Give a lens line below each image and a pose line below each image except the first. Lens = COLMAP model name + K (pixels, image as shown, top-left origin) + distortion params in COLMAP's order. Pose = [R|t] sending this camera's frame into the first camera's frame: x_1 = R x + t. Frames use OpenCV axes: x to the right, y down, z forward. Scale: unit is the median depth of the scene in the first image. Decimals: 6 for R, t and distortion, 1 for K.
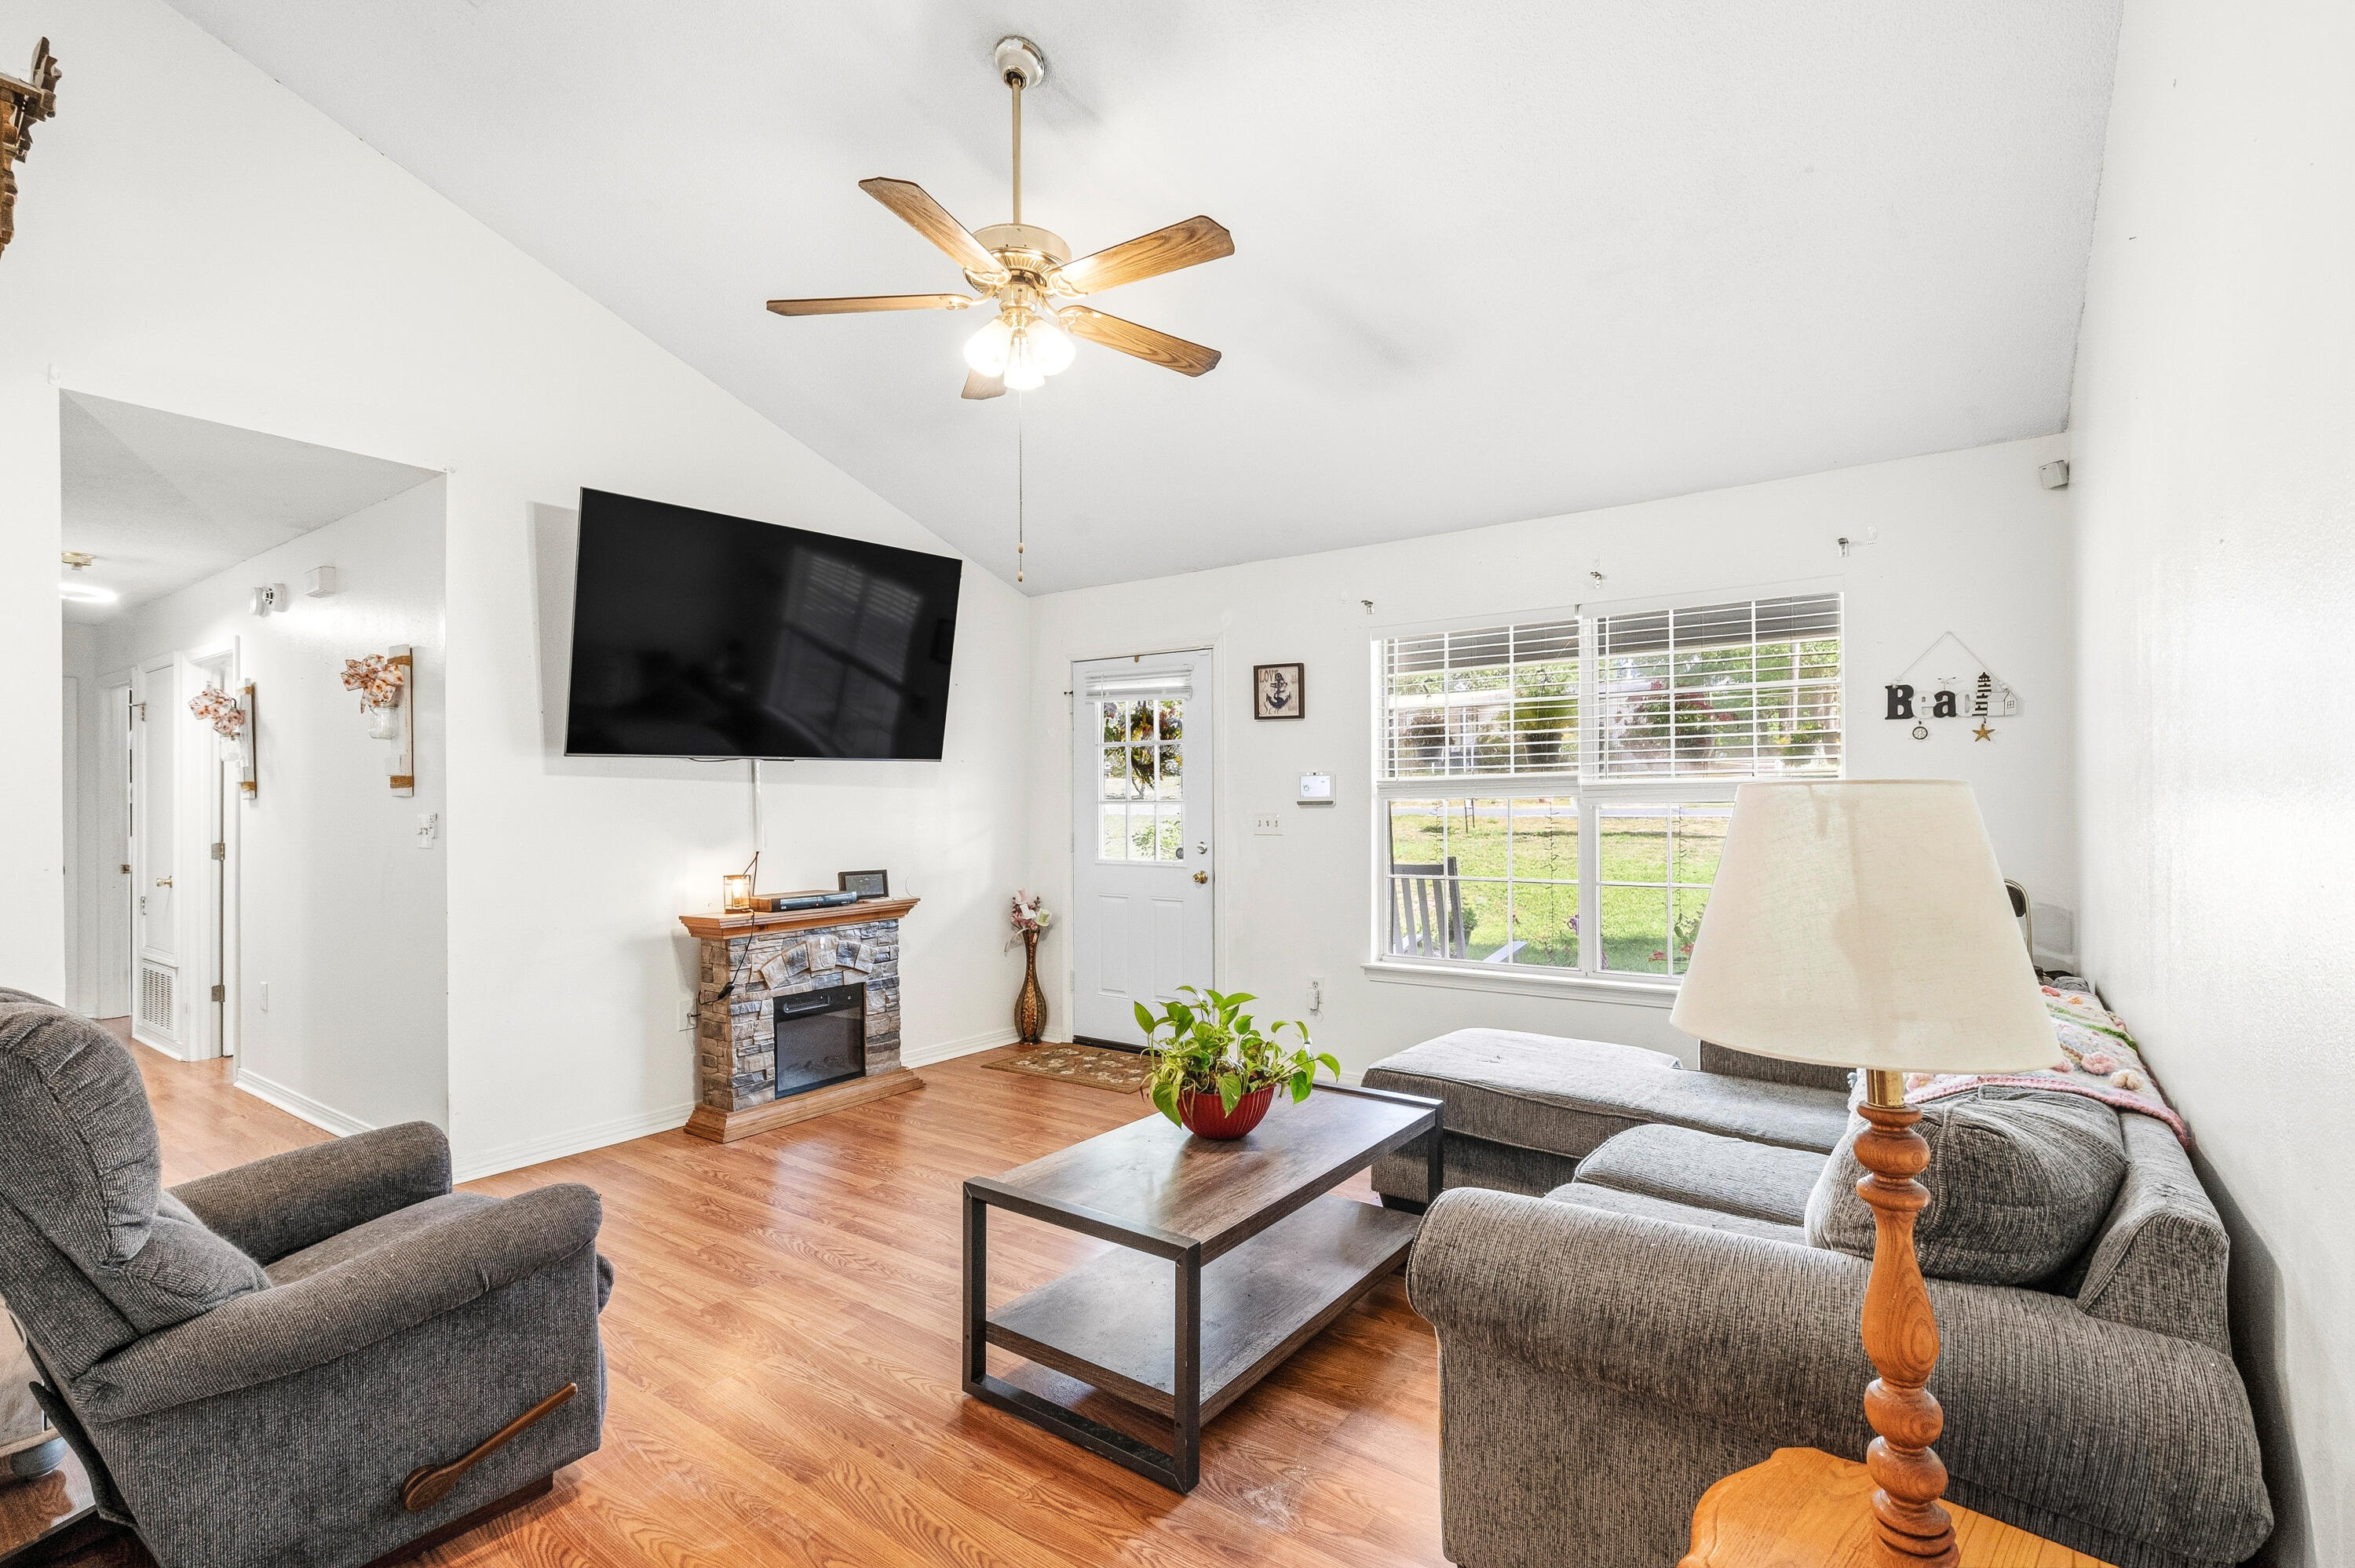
lens RADIAL K [[1086.0, 0, 1185.1], [0, 1086.0, 794.8], [0, 0, 1]] dist [-0.016012, 0.011069]
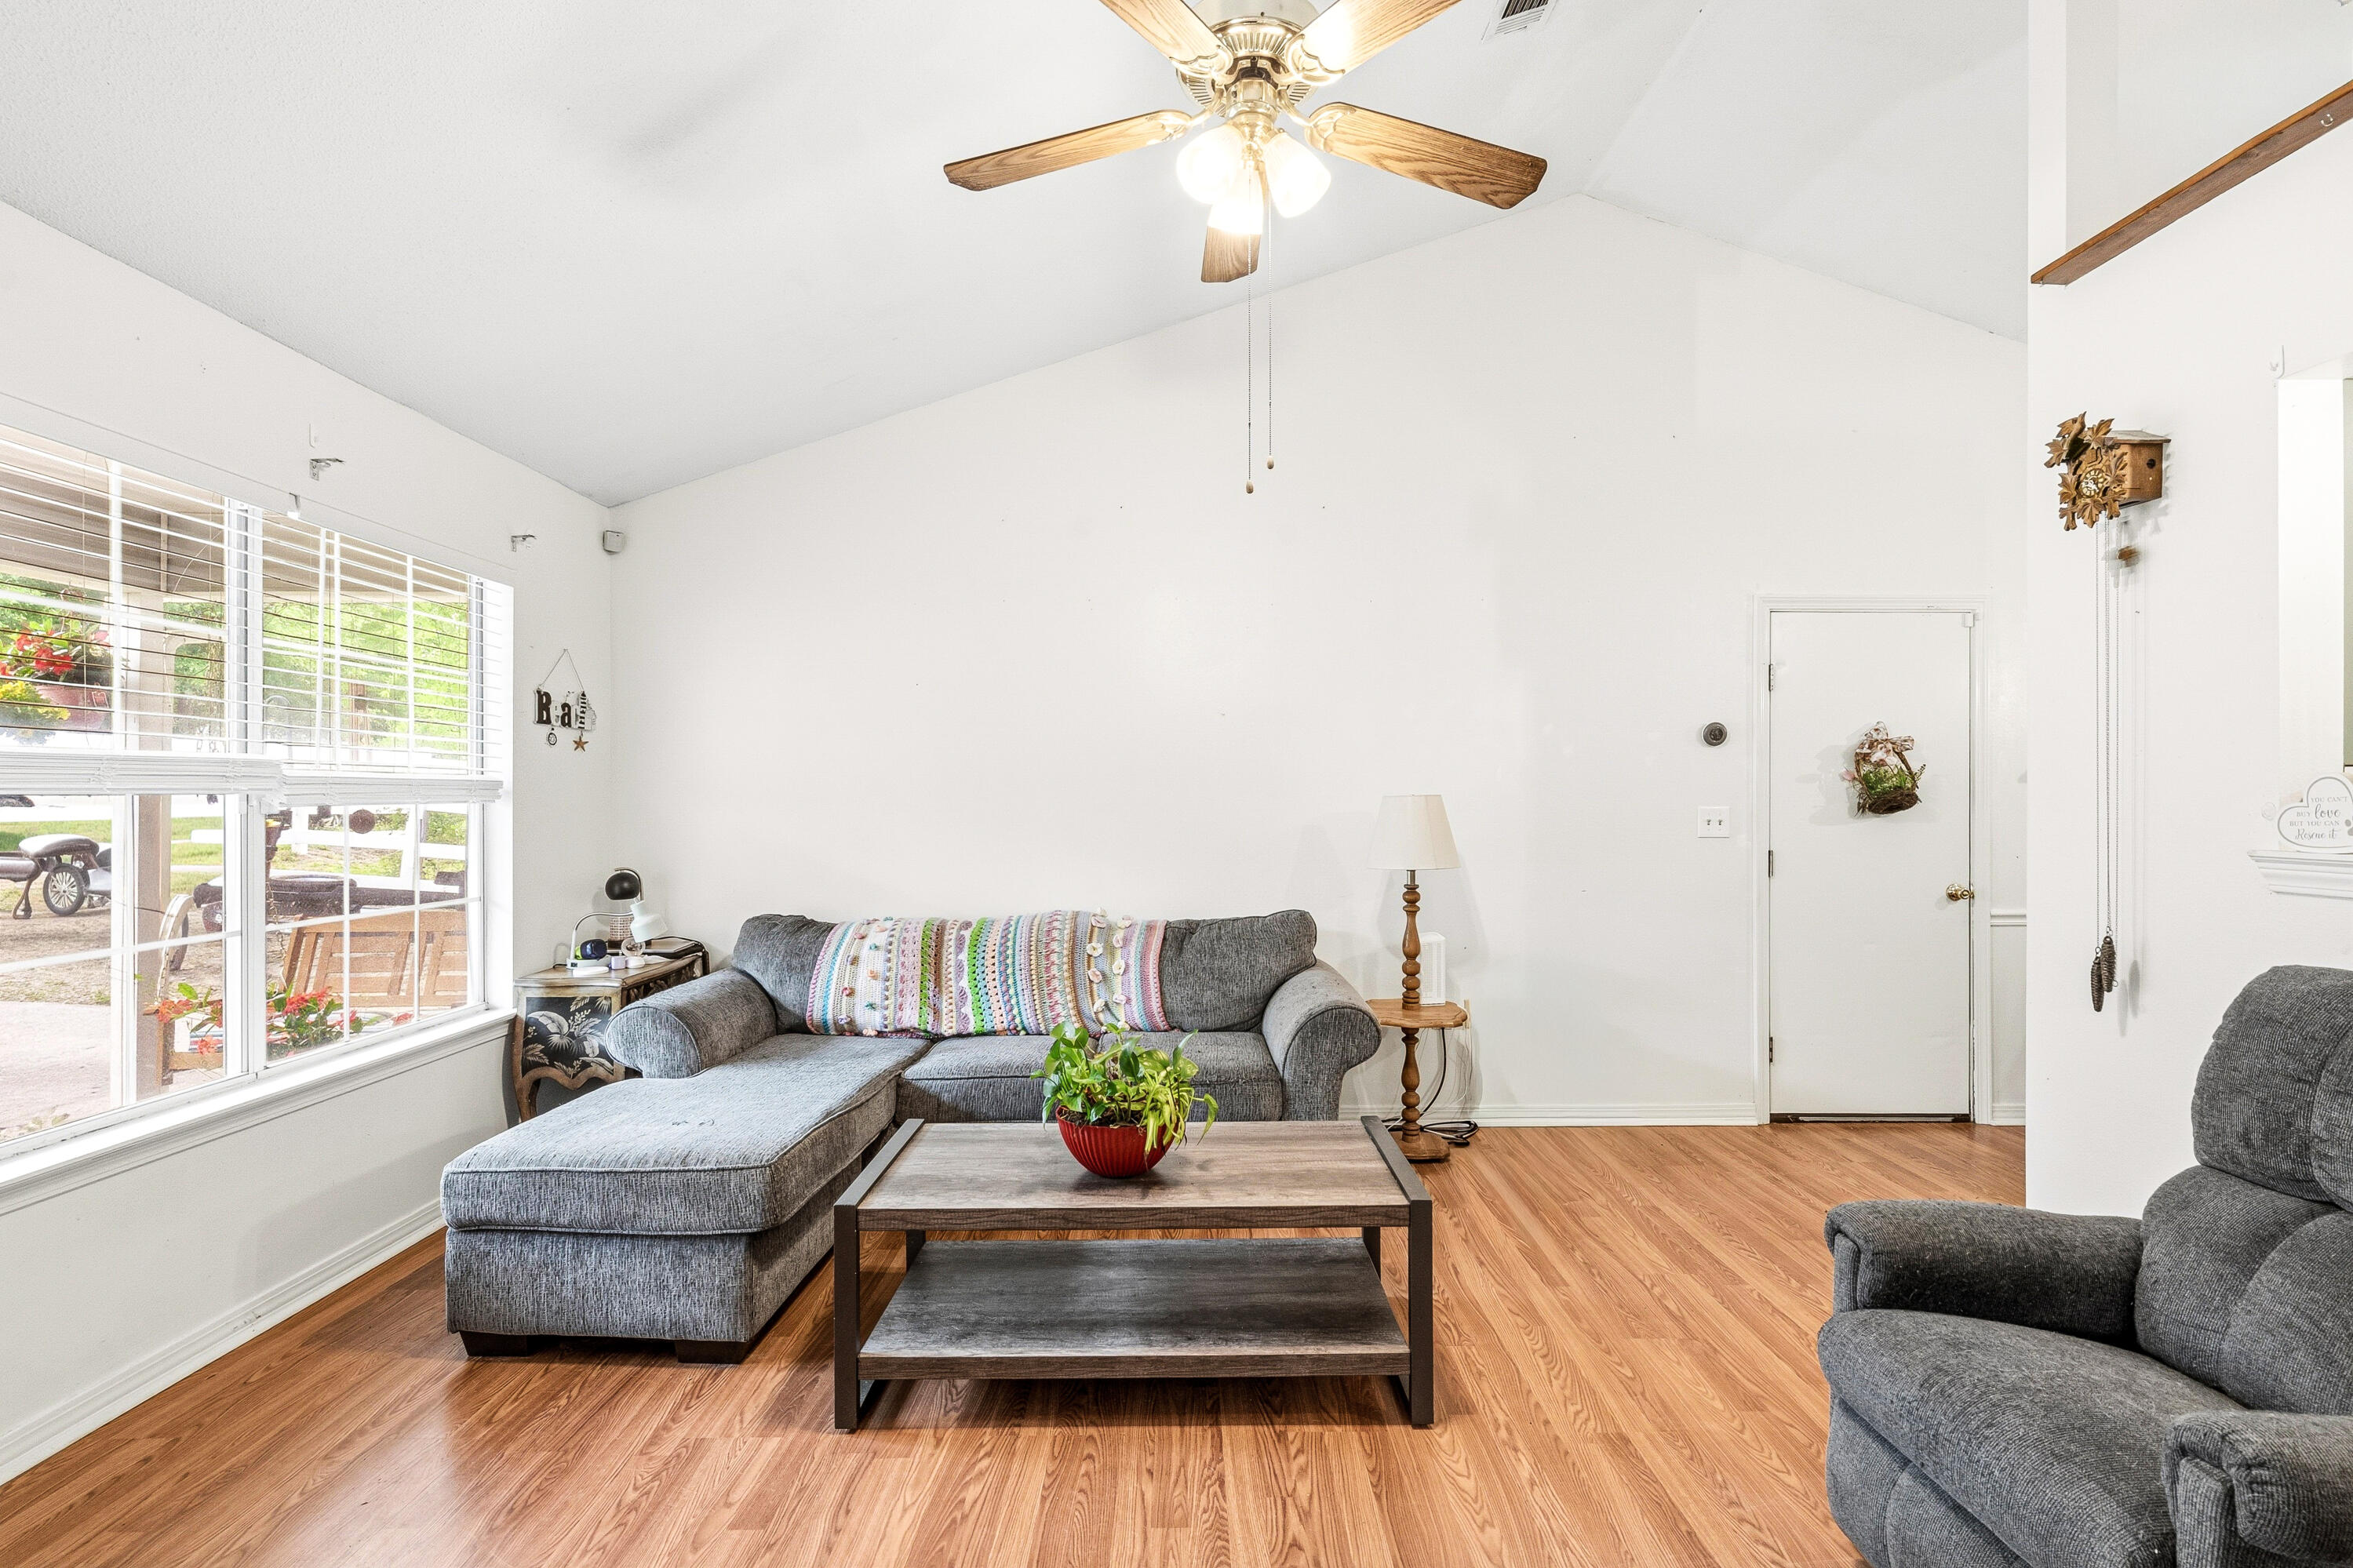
lens RADIAL K [[1085.1, 0, 1184.1], [0, 1085.1, 794.8], [0, 0, 1]] dist [-0.016012, 0.011069]
pose [[-0.592037, 0.010154, 0.805847, -0.562830], [0.001530, 0.999933, -0.011476, 0.011175], [-0.805909, -0.005561, -0.592013, 1.163372]]
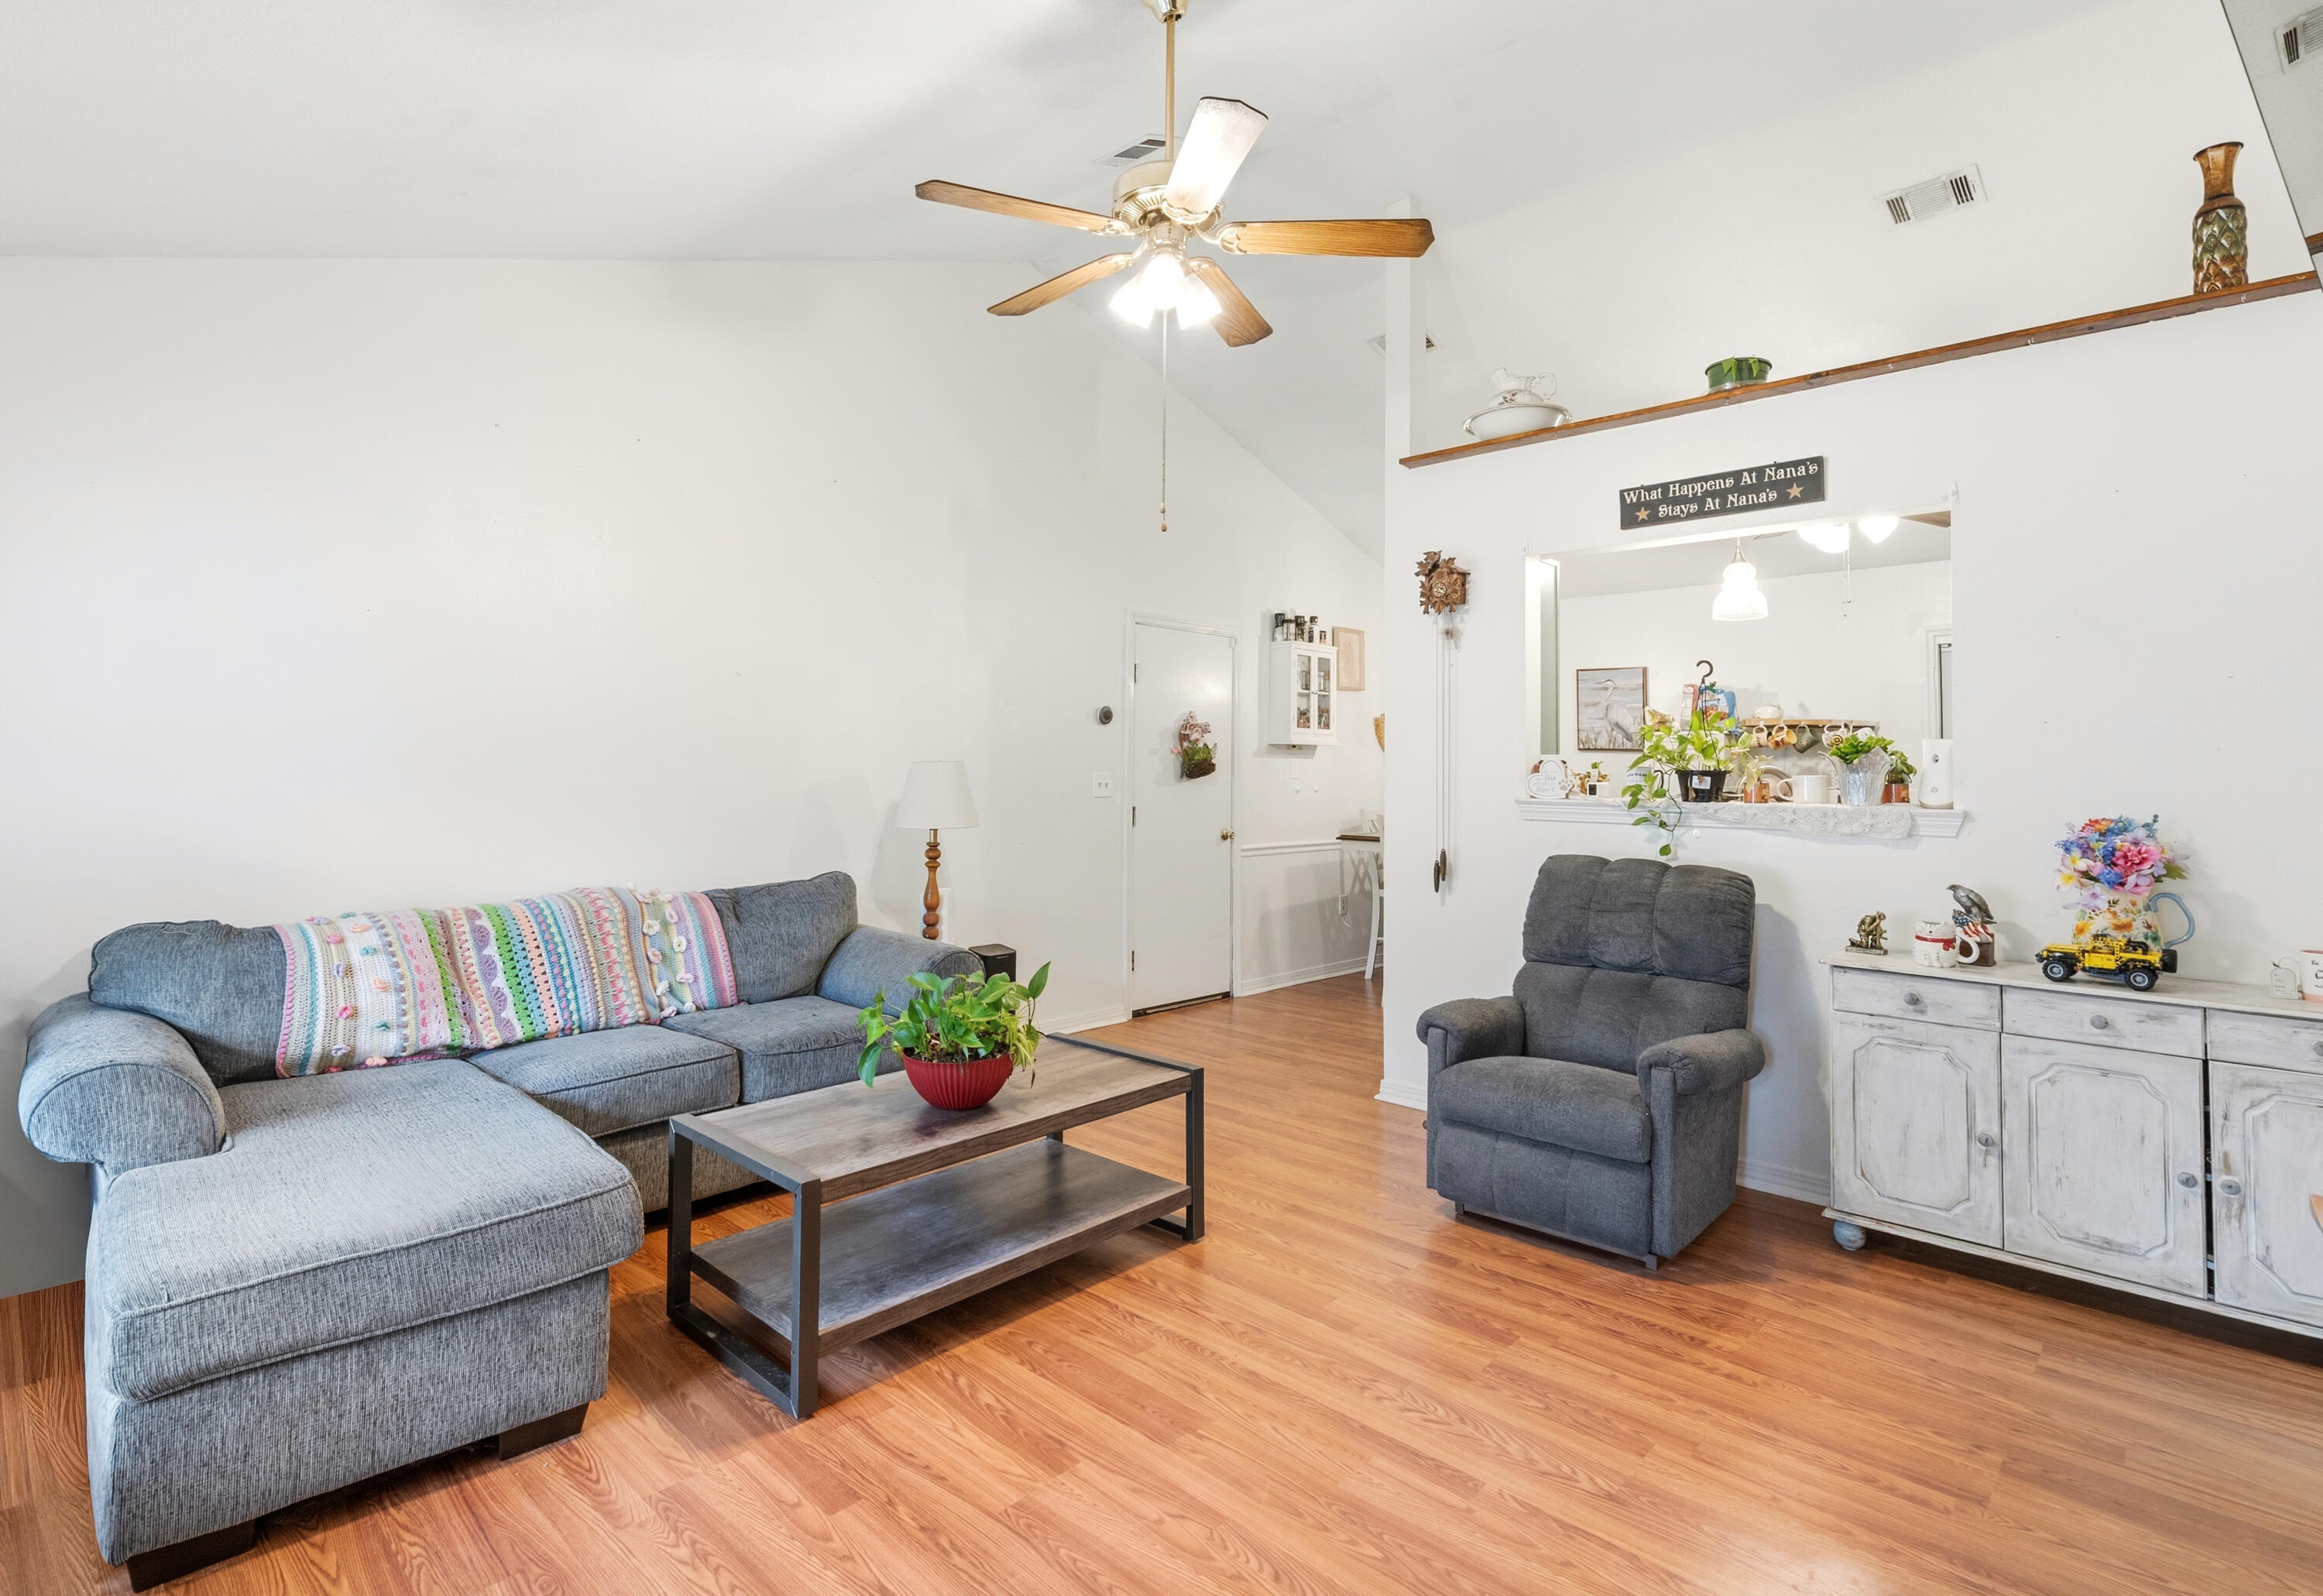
lens RADIAL K [[1136.3, 0, 1163.6], [0, 1136.3, 715.0], [0, 0, 1]] dist [-0.000188, 0.000723]
pose [[-0.991324, 0.001900, 0.131427, -0.223556], [-0.004688, 0.998748, -0.049797, 0.009826], [-0.131357, -0.049981, -0.990074, 1.571099]]
